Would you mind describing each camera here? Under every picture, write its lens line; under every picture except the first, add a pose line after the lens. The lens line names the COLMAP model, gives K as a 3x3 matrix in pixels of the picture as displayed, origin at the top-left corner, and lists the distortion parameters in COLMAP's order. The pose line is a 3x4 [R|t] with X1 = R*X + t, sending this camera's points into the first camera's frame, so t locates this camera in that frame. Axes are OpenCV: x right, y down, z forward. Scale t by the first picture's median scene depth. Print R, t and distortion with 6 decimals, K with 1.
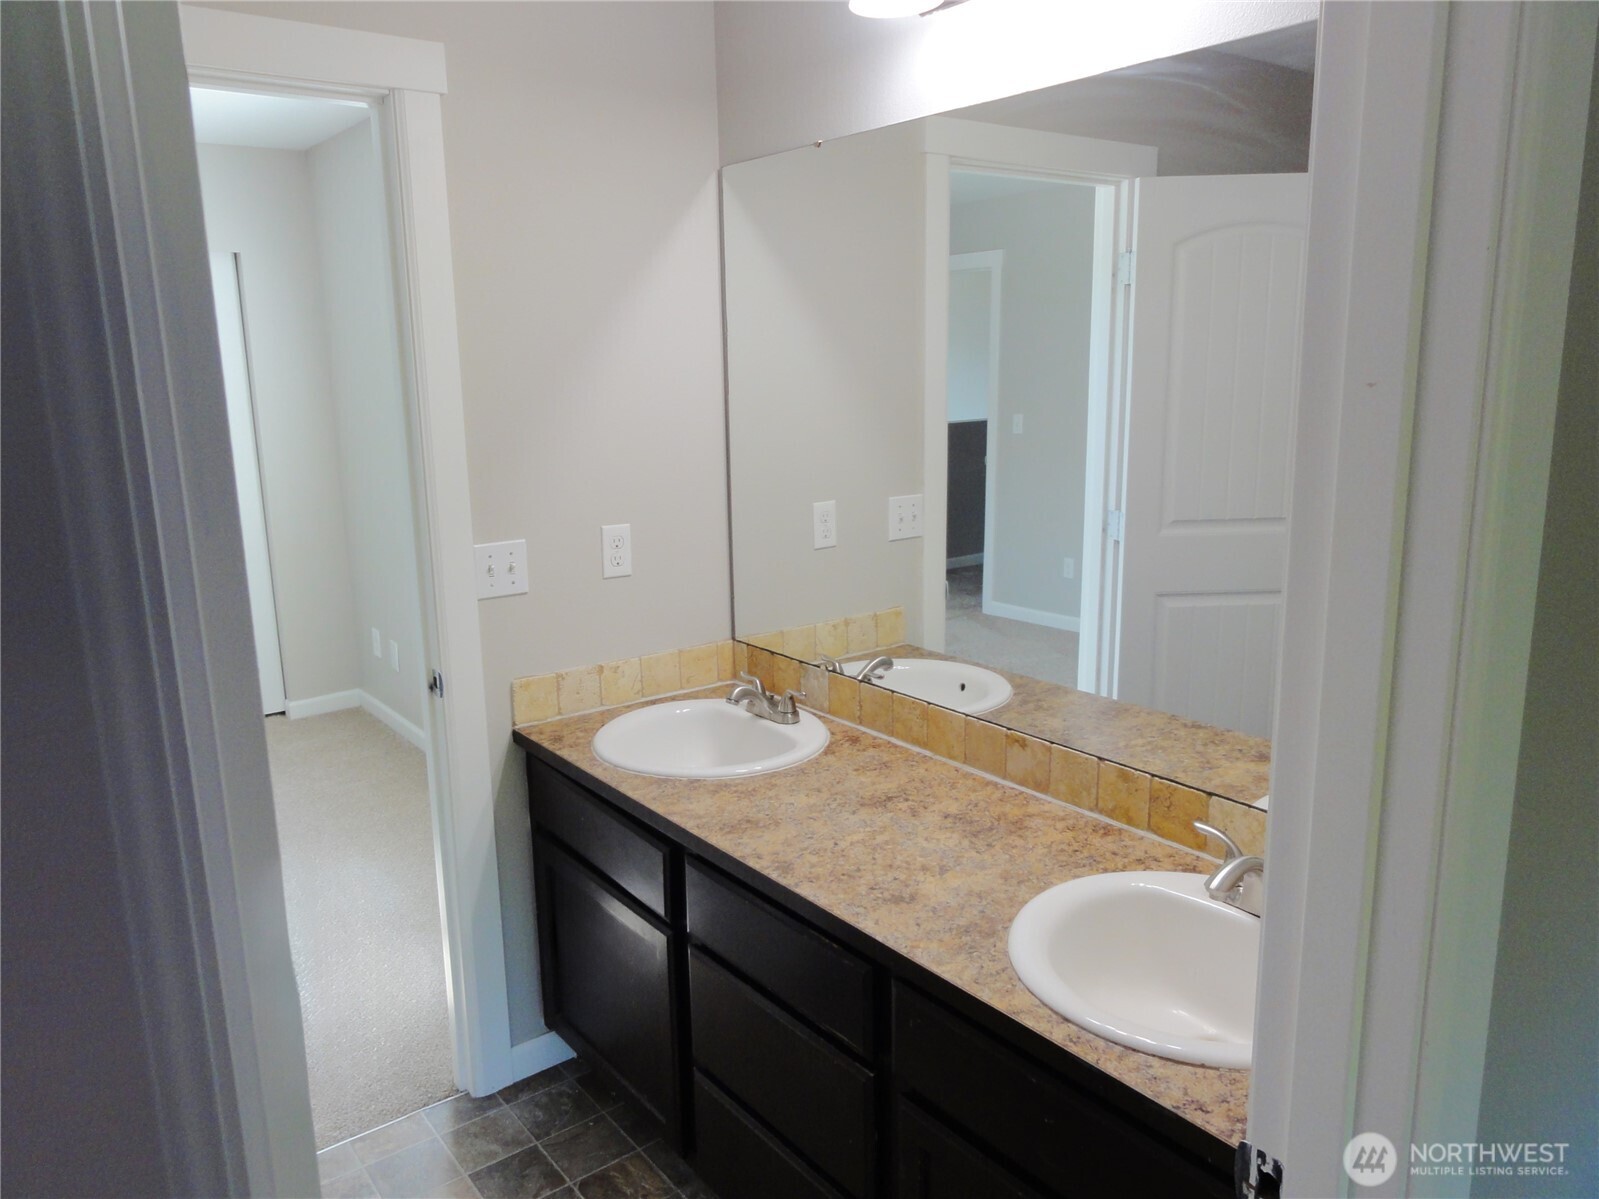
lens RADIAL K [[1194.0, 0, 799.9], [0, 1194.0, 605.7], [0, 0, 1]] dist [-0.001182, 0.008021]
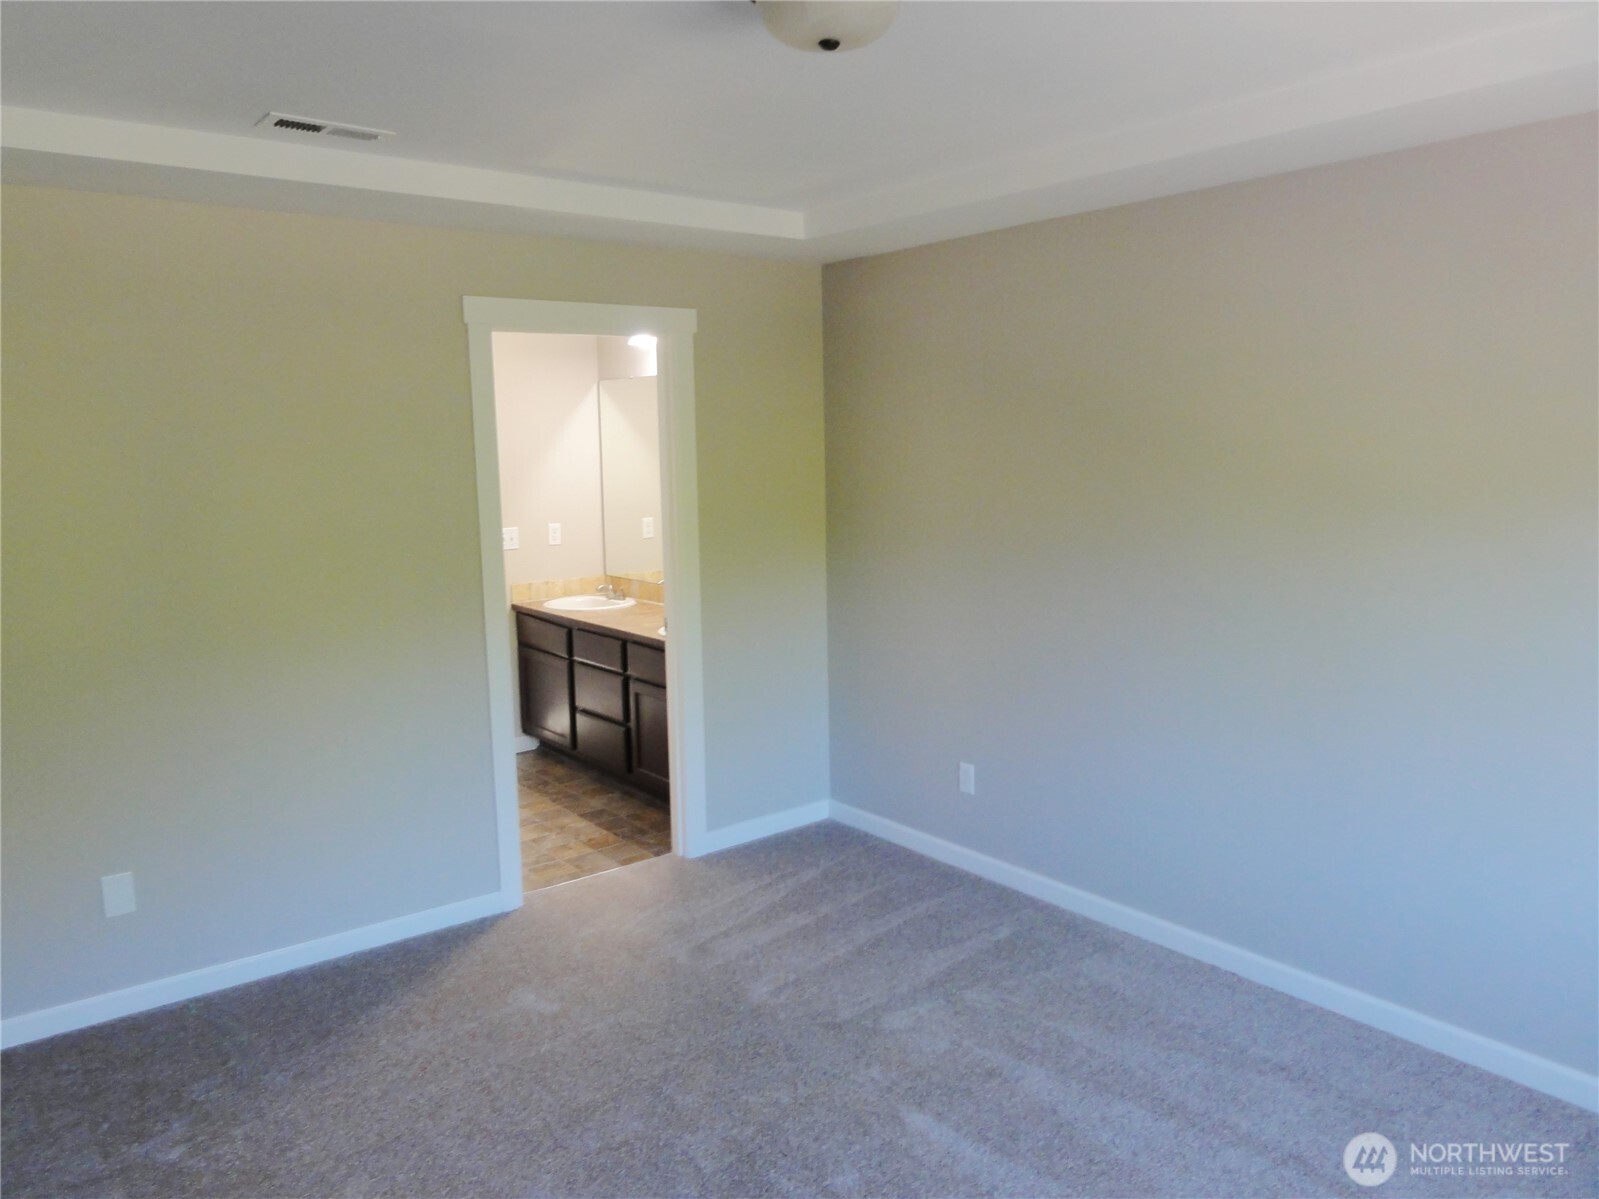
lens RADIAL K [[1194.0, 0, 801.7], [0, 1194.0, 597.8], [0, 0, 1]] dist [-0.001182, 0.008021]
pose [[0.999662, 0.002225, 0.025900, 0.302386], [-0.000402, 0.997534, -0.070188, 0.265711], [-0.025992, 0.070154, 0.997197, -1.506831]]
